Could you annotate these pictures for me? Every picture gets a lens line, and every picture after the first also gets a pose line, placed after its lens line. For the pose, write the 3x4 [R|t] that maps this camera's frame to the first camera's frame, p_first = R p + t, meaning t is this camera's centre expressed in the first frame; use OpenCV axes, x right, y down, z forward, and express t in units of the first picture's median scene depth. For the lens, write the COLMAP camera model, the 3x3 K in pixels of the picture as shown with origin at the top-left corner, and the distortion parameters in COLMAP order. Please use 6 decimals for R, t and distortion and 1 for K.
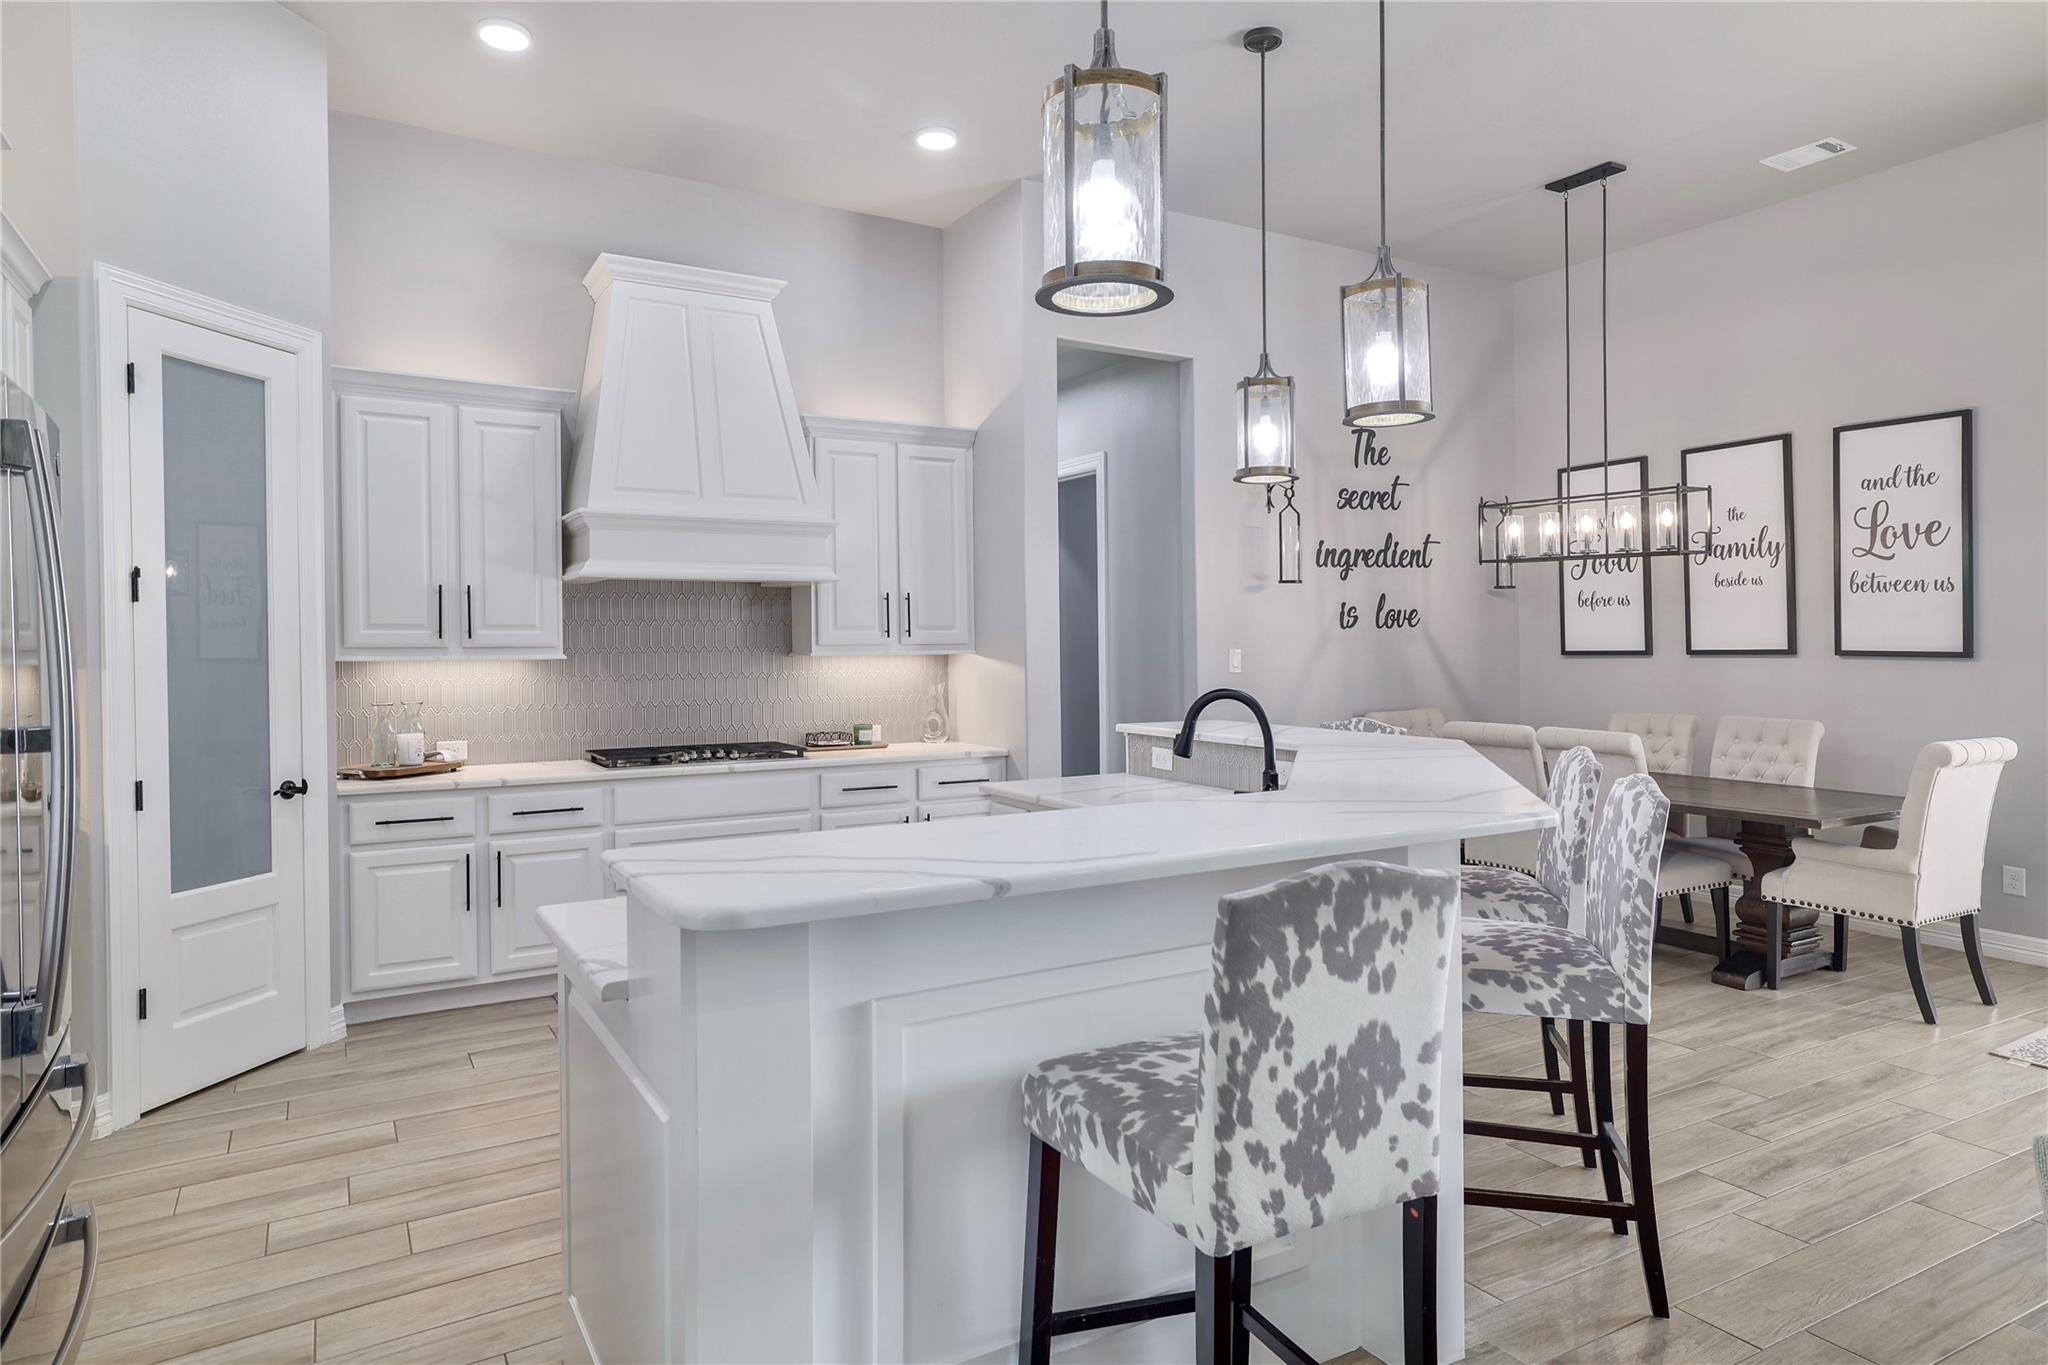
lens RADIAL K [[1193.2, 0, 1024.0], [0, 1193.2, 682.5], [0, 0, 1]] dist [0.035048, 0.000237]
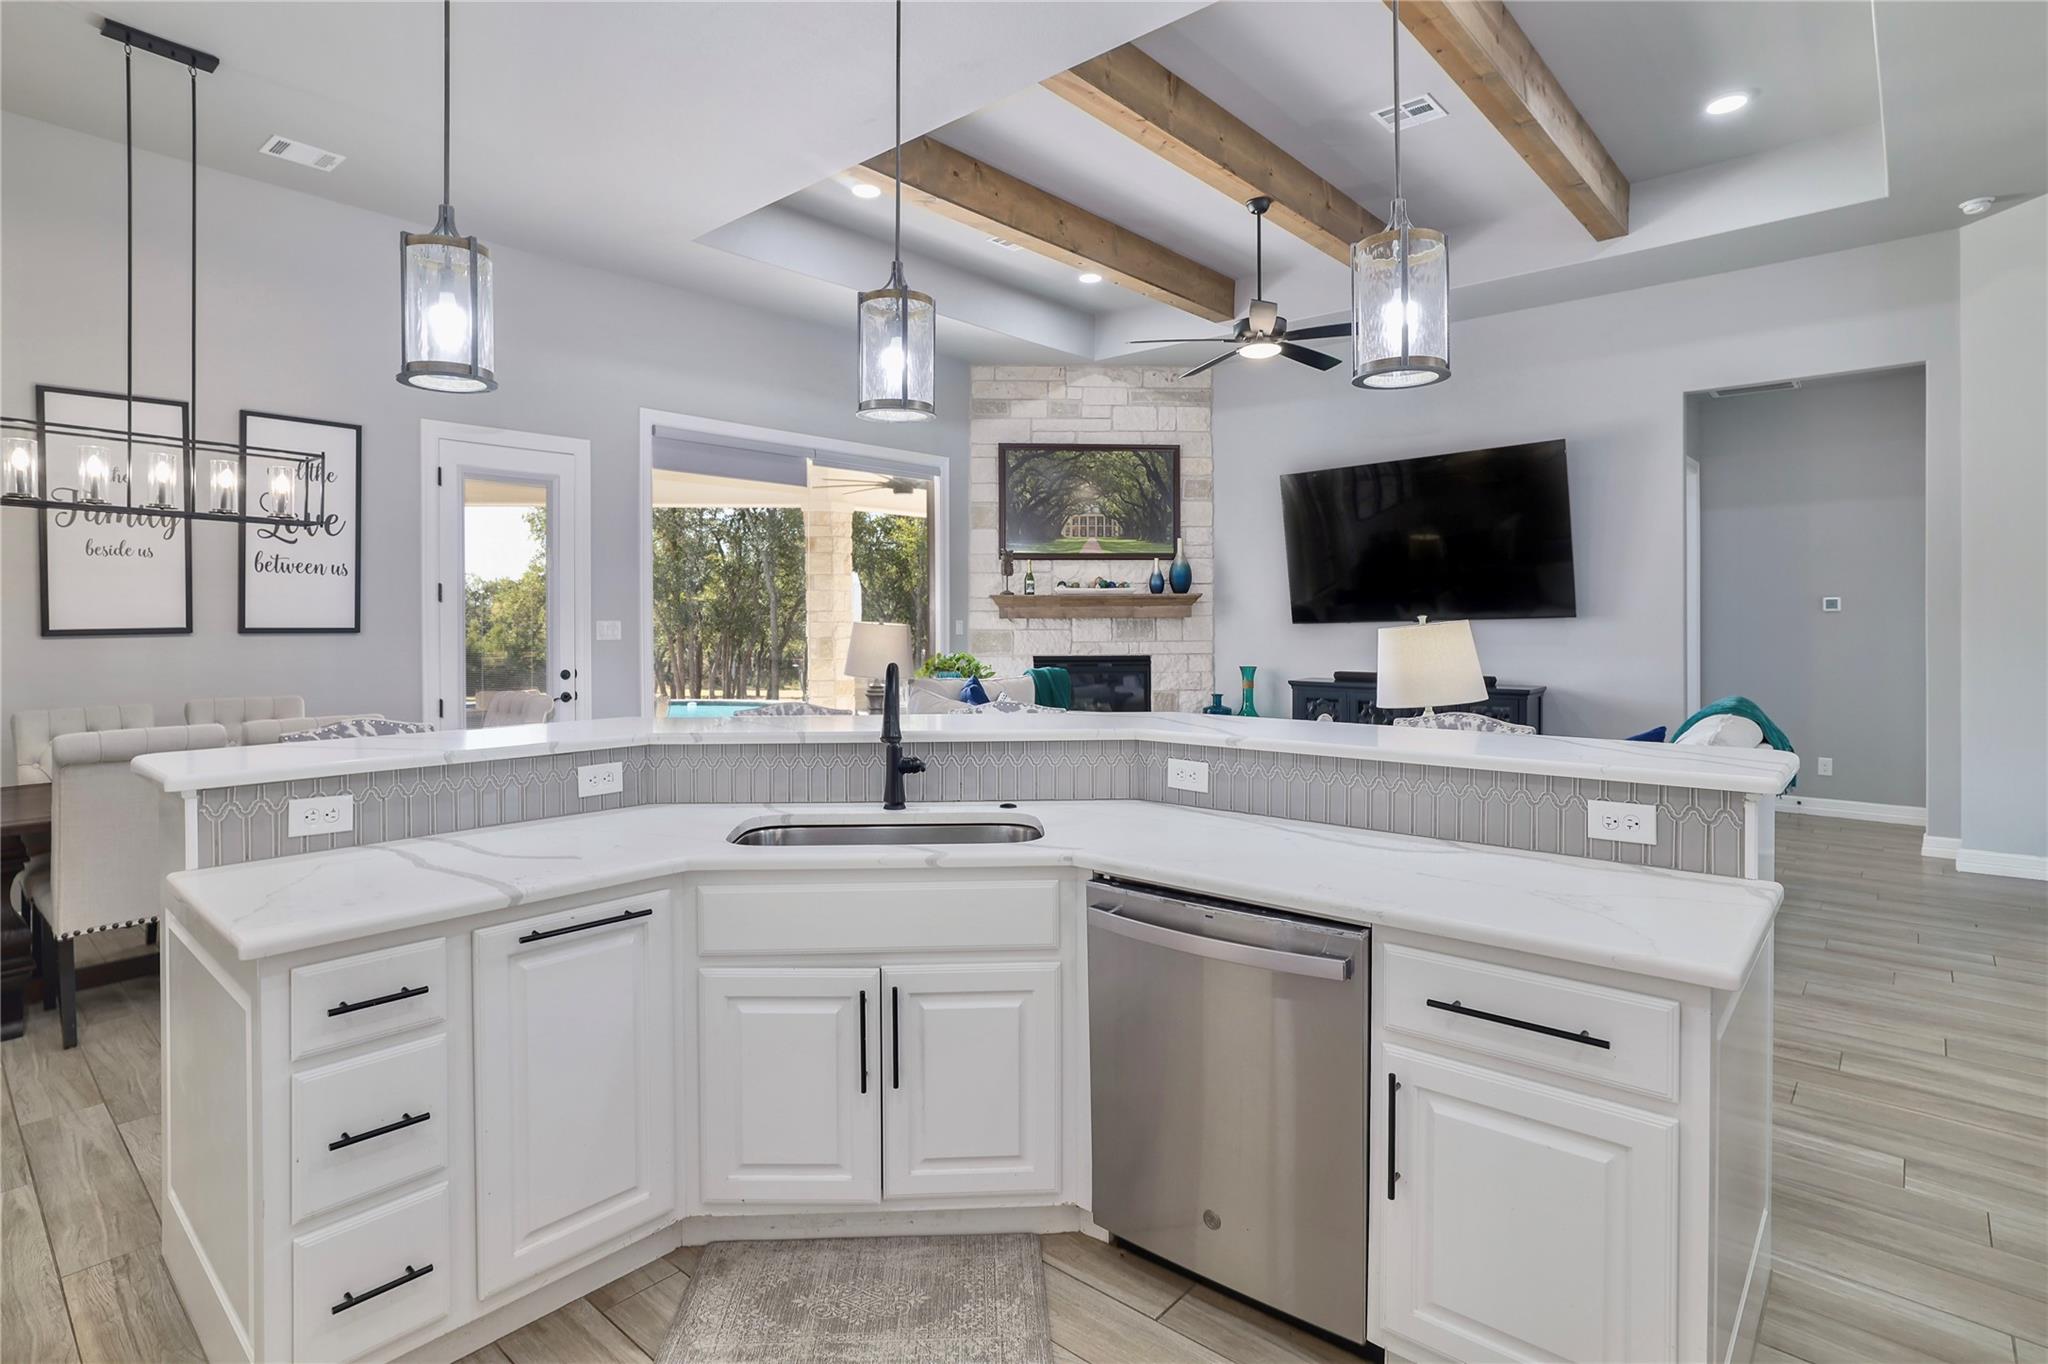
lens RADIAL K [[1019.6, 0, 1025.3], [0, 1019.6, 616.6], [0, 0, 1]] dist [0.021860, 0.000246]
pose [[-0.289877, 0.007262, 0.957036, -0.366259], [0.038019, 0.999269, 0.003933, -0.014216], [-0.956308, 0.037526, -0.289942, 0.644484]]
